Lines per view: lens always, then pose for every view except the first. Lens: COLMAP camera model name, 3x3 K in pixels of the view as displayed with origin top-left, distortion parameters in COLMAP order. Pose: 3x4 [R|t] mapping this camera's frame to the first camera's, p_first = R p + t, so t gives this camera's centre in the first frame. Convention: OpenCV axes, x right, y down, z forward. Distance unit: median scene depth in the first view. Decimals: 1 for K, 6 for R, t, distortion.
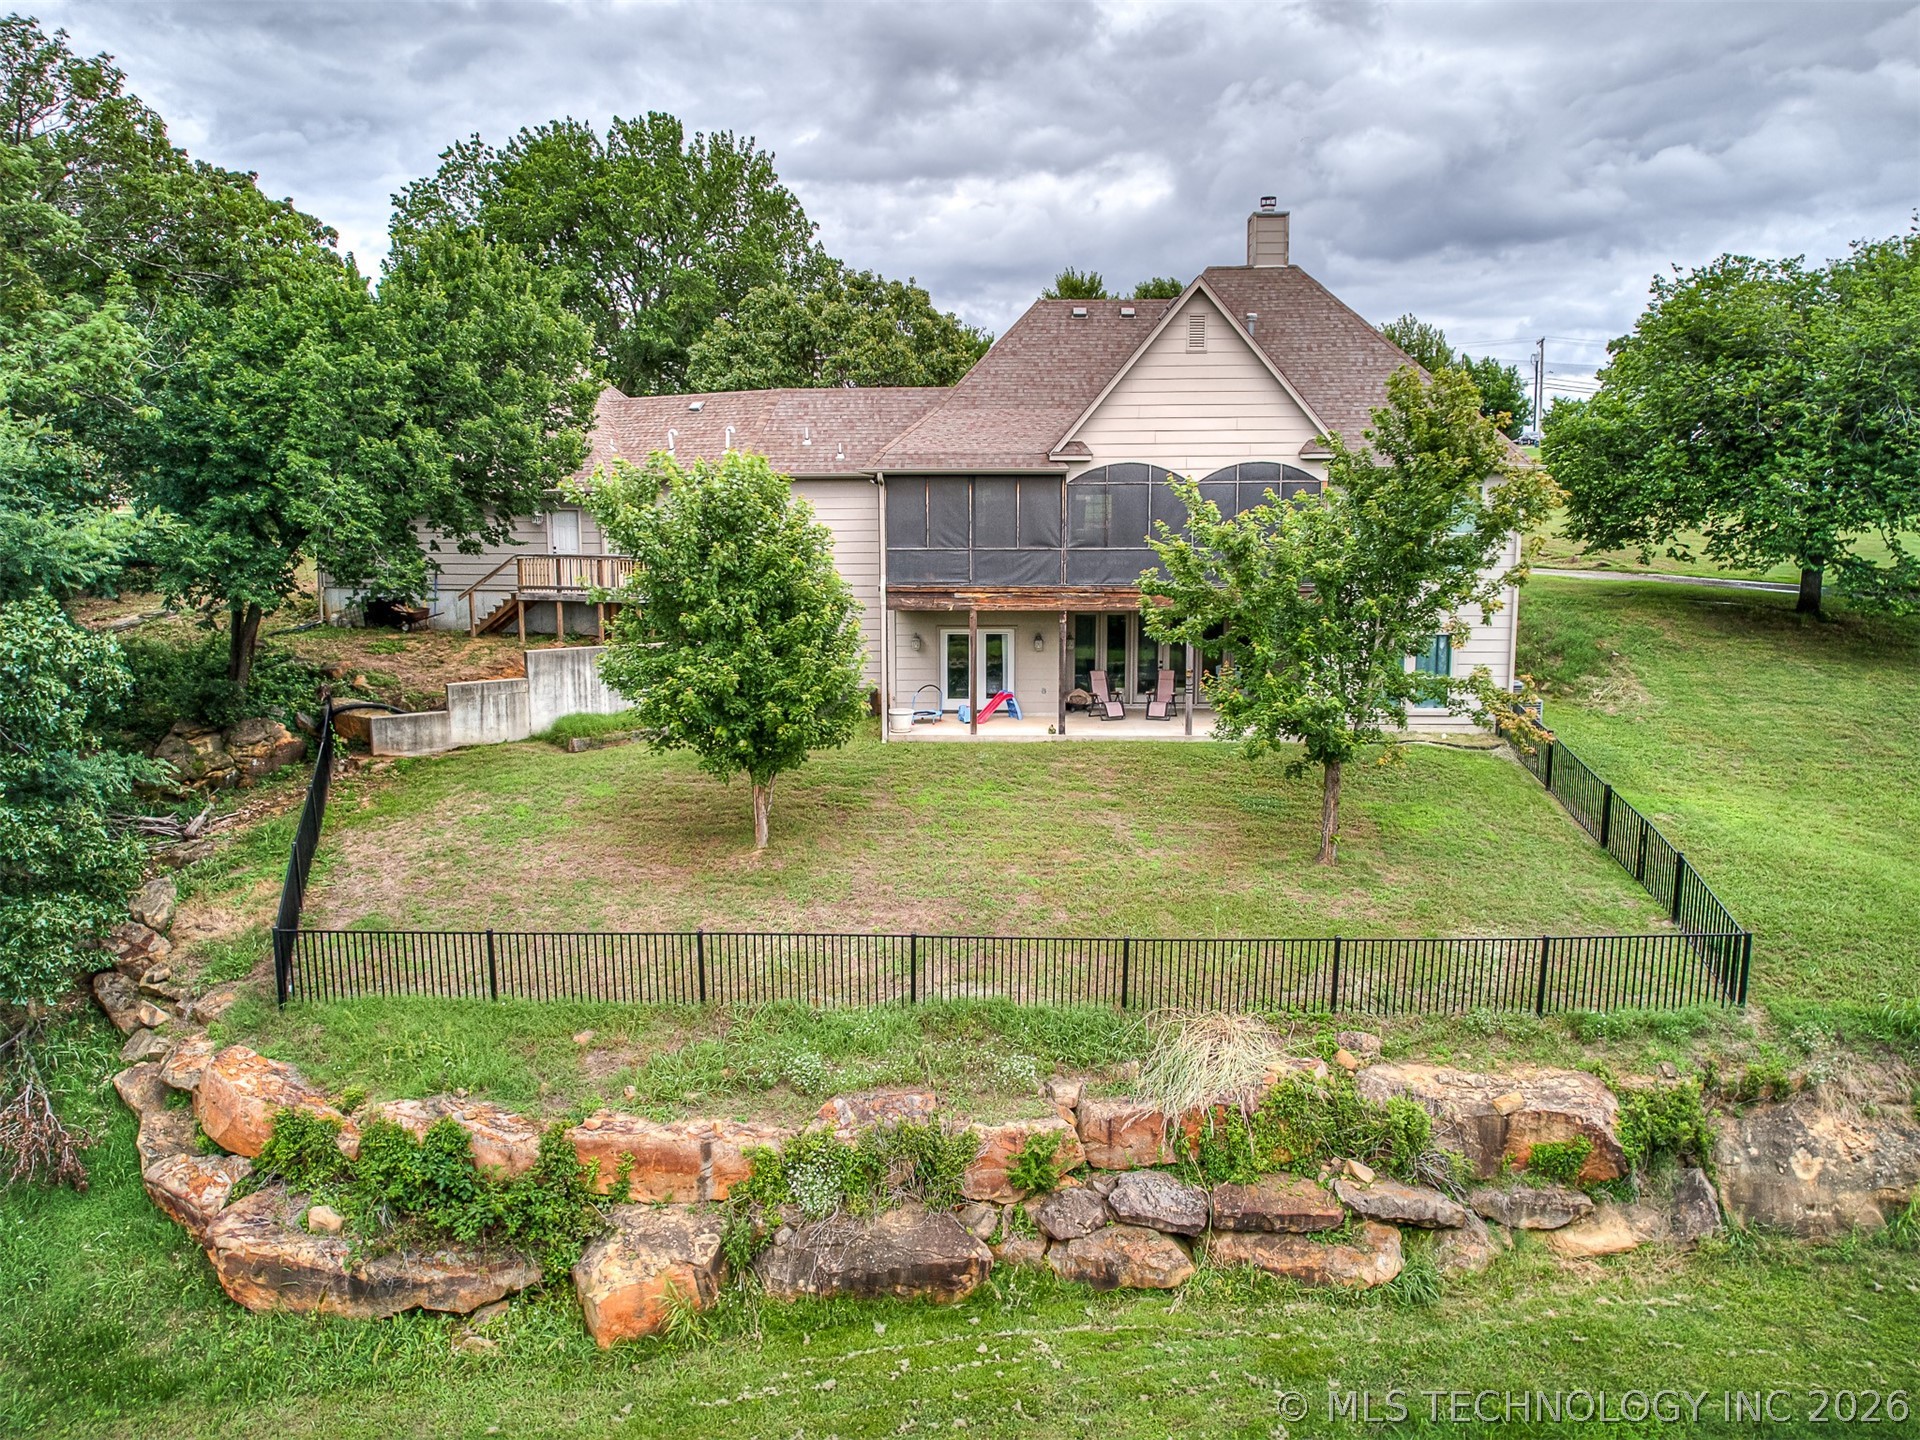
lens RADIAL K [[1368.1, 0, 964.3], [0, 1368.1, 707.3], [0, 0, 1]] dist [-0.076600, 0.059114]
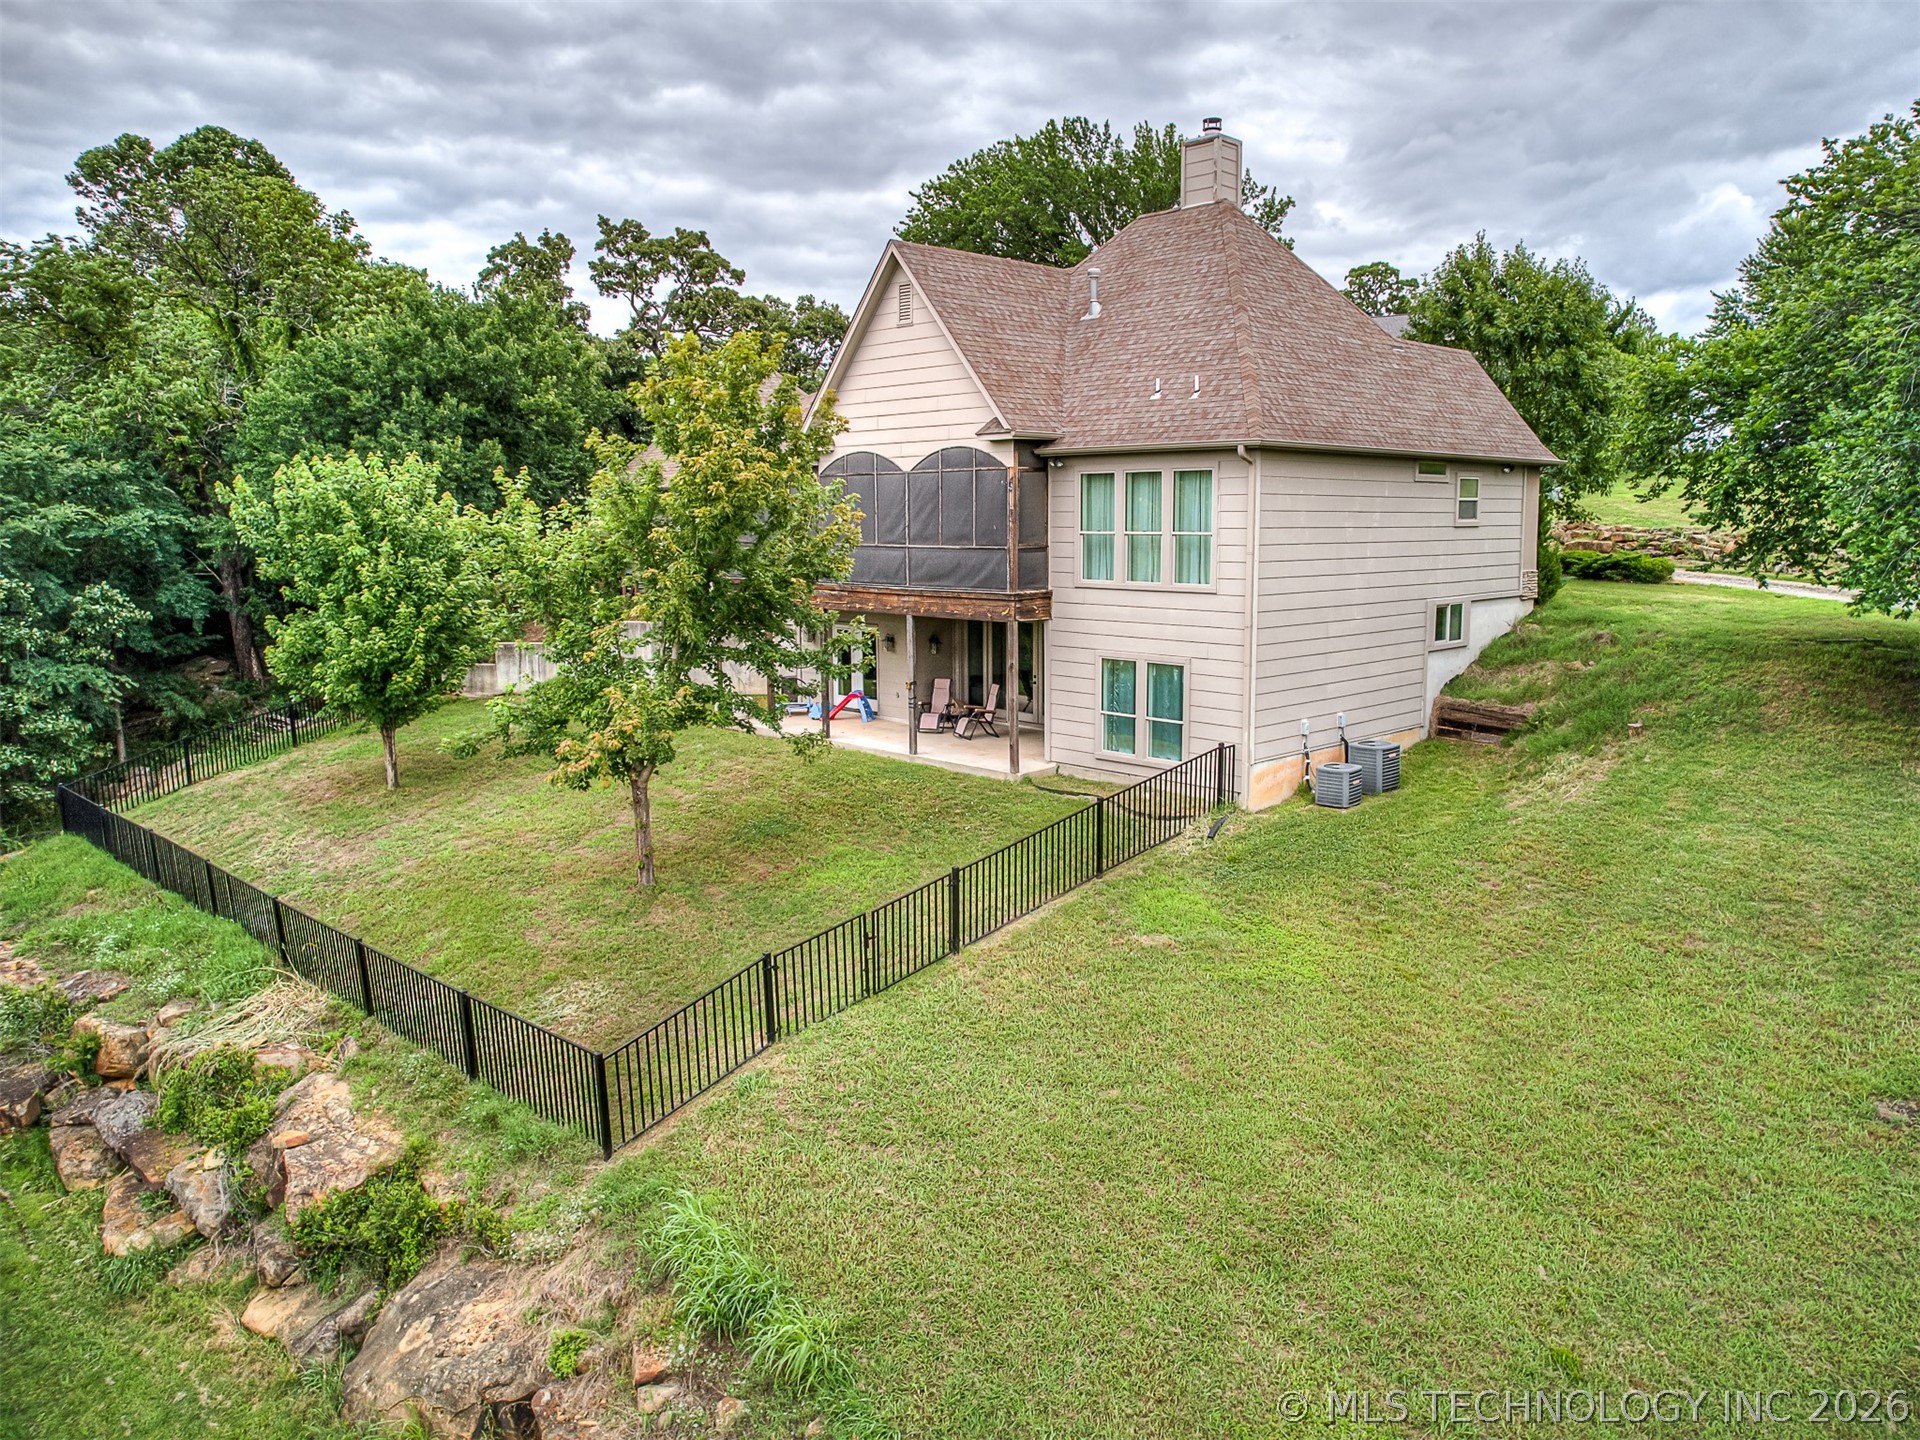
lens RADIAL K [[1352.2, 0, 1018.7], [0, 1352.2, 753.8], [0, 0, 1]] dist [-0.089054, 0.087767]
pose [[0.759633, 0.120734, -0.639047, 1.261243], [-0.093479, 0.992683, 0.076428, -0.087586], [0.643599, 0.001680, 0.765361, 0.580752]]
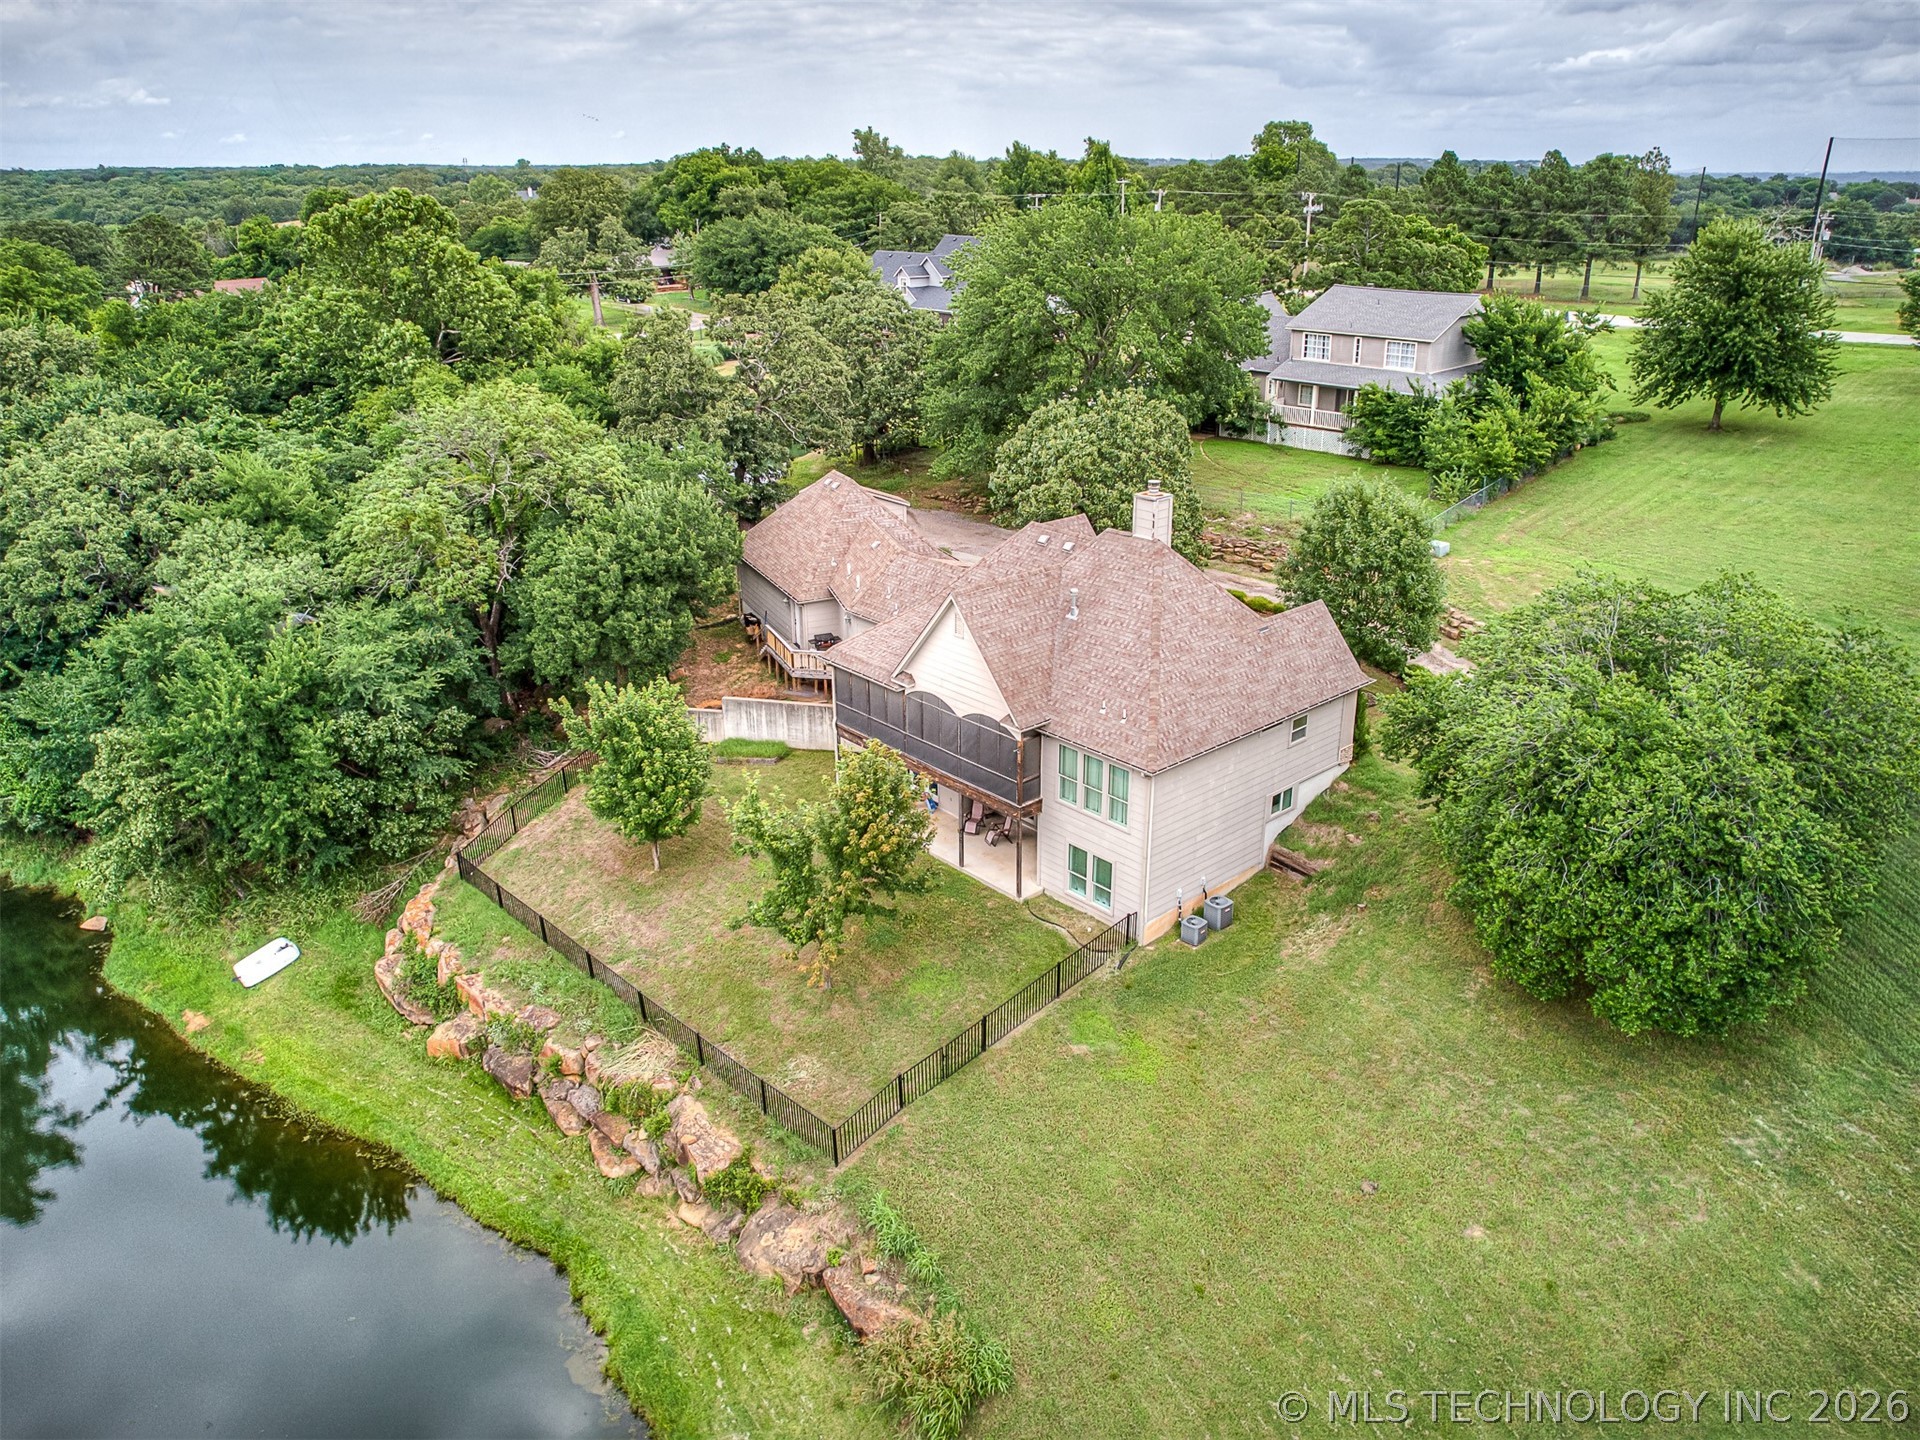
lens RADIAL K [[1368.1, 0, 964.3], [0, 1368.1, 707.3], [0, 0, 1]] dist [-0.076600, 0.059114]
pose [[0.716414, 0.270417, -0.643137, 1.783475], [-0.100777, 0.952271, 0.288138, -0.952189], [0.690358, -0.141613, 0.709472, -0.111237]]
